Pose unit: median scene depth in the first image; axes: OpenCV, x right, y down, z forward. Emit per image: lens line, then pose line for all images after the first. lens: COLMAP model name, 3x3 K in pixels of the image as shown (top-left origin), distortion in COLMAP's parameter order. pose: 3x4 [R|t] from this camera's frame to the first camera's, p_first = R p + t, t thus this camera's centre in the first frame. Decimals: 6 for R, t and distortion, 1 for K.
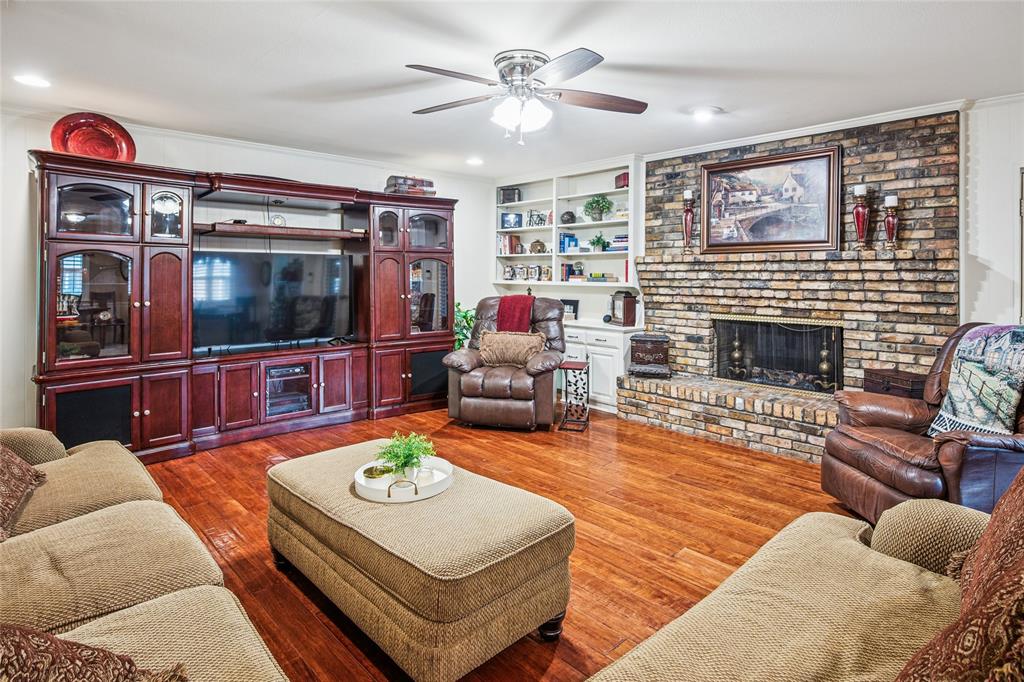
lens RADIAL K [[547.3, 0, 512.6], [0, 547.3, 325.1], [0, 0, 1]] dist [0.000648, -0.000057]
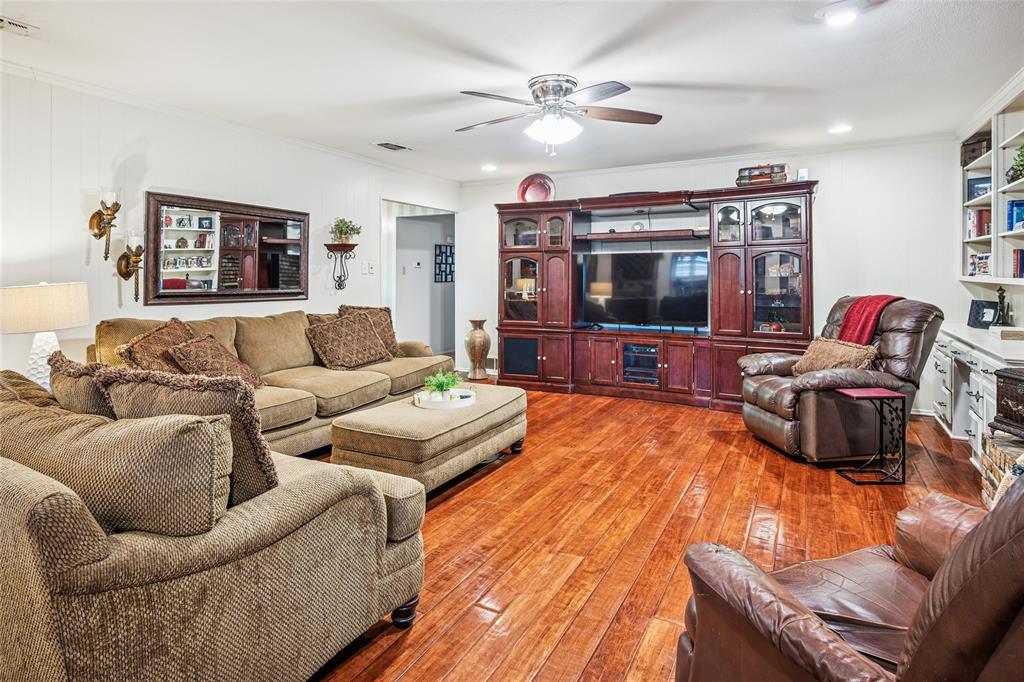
lens RADIAL K [[549.1, 0, 512.0], [0, 549.1, 341.0], [0, 0, 1]] dist [0.001856, 0.000715]
pose [[0.311014, 0.110425, -0.943968, 0.790923], [-0.084670, 0.992497, 0.088205, -0.022656], [0.946626, 0.052493, 0.318031, 0.400548]]
